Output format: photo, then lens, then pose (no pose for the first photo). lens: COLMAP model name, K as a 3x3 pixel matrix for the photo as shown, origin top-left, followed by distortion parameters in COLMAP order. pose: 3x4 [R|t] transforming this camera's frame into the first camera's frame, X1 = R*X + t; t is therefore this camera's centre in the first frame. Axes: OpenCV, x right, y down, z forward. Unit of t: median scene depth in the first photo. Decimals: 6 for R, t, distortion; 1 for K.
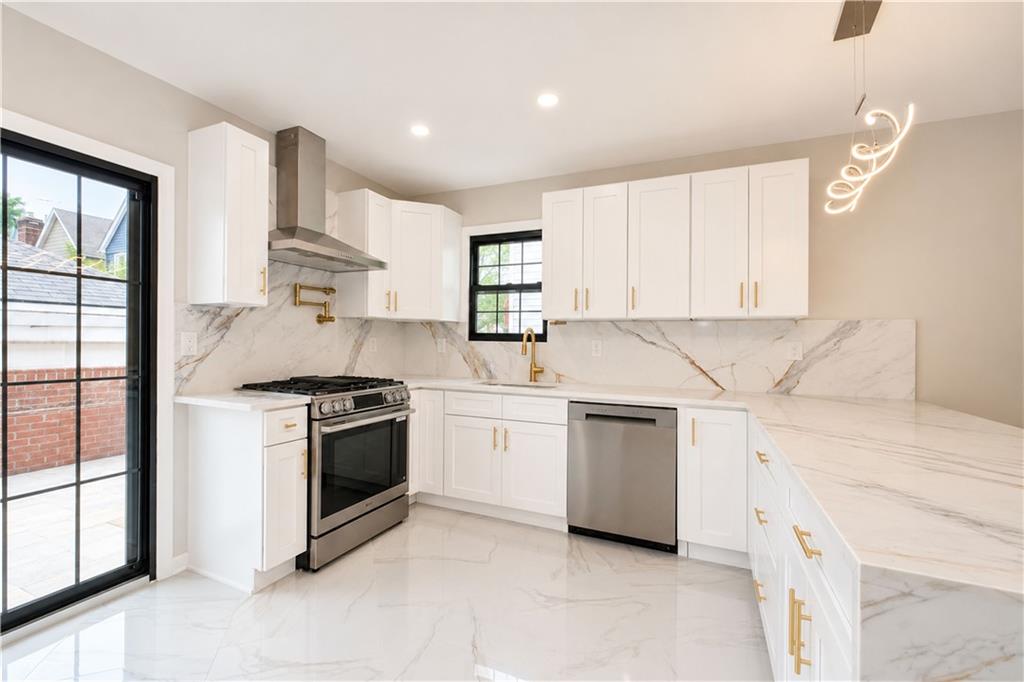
lens RADIAL K [[444.4, 0, 505.0], [0, 444.4, 338.8], [0, 0, 1]] dist [0.030157, 0.000110]
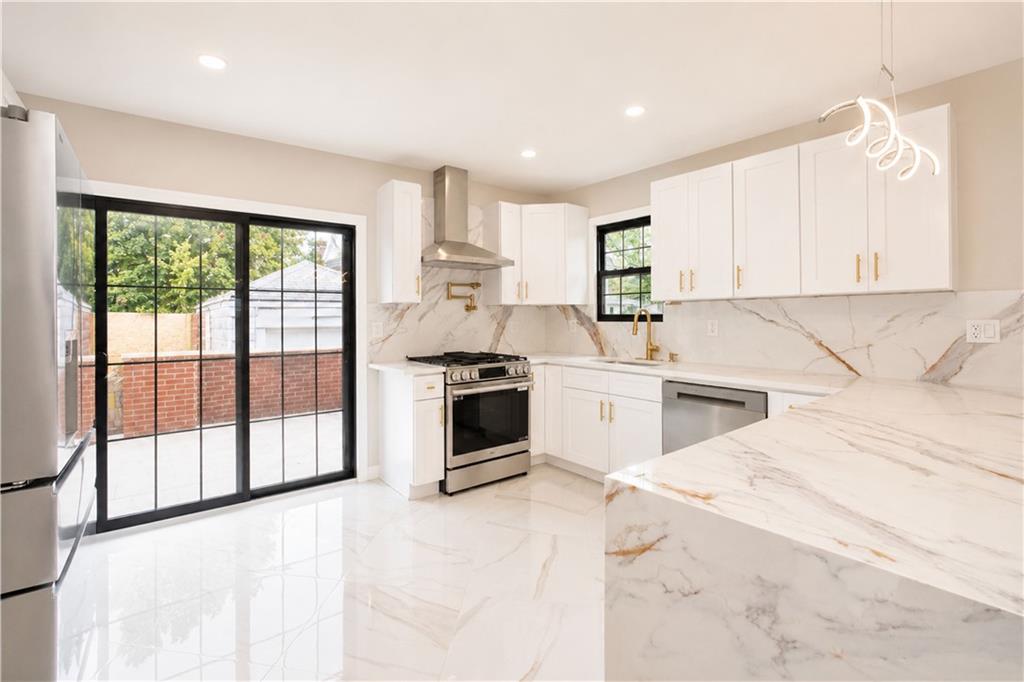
lens RADIAL K [[444.4, 0, 496.4], [0, 444.4, 315.8], [0, 0, 1]] dist [0.030157, 0.000110]
pose [[0.883880, -0.025583, -0.467013, 0.285508], [0.025119, 0.999658, -0.007219, -0.012199], [0.467038, -0.005350, 0.884221, -0.108532]]
